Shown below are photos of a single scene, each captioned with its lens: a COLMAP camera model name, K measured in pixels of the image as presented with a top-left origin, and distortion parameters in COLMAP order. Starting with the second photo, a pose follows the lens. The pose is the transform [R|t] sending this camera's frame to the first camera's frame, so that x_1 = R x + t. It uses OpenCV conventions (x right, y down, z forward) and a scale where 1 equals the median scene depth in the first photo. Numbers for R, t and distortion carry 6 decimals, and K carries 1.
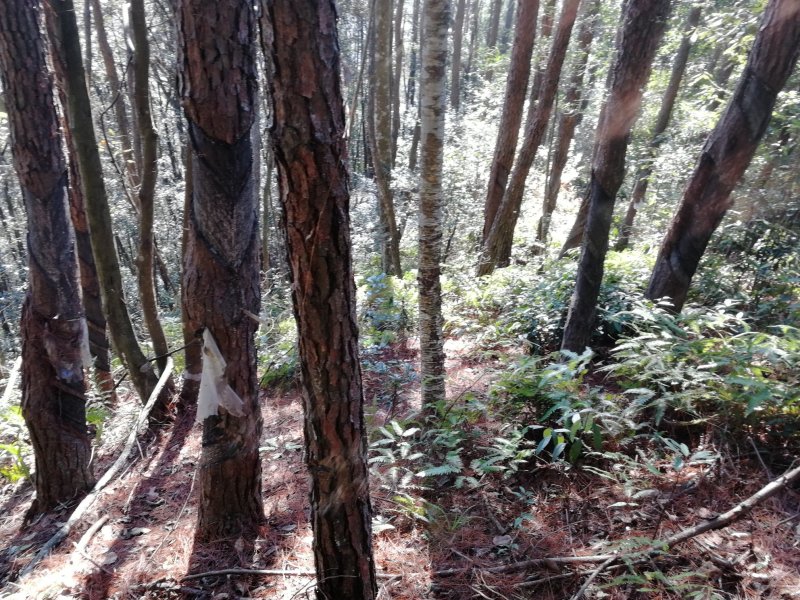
lens RADIAL K [[638.3, 0, 400.0], [0, 638.3, 300.0], [0, 0, 1]] dist [0.004101, -0.000146]
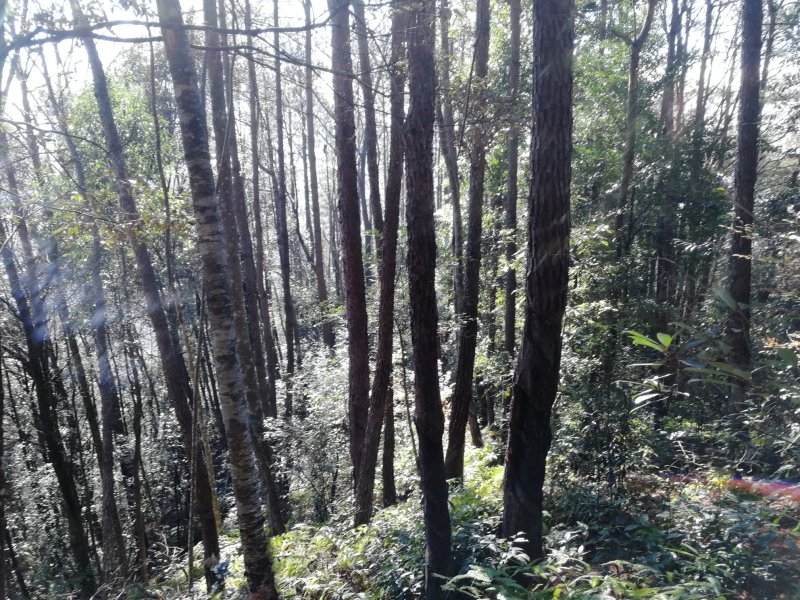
lens RADIAL K [[638.3, 0, 400.0], [0, 638.3, 300.0], [0, 0, 1]] dist [0.004101, -0.000146]
pose [[0.976286, -0.139537, 0.165514, 0.130304], [0.186888, 0.929127, -0.319056, -0.057420], [-0.109263, 0.342423, 0.933171, 0.001361]]
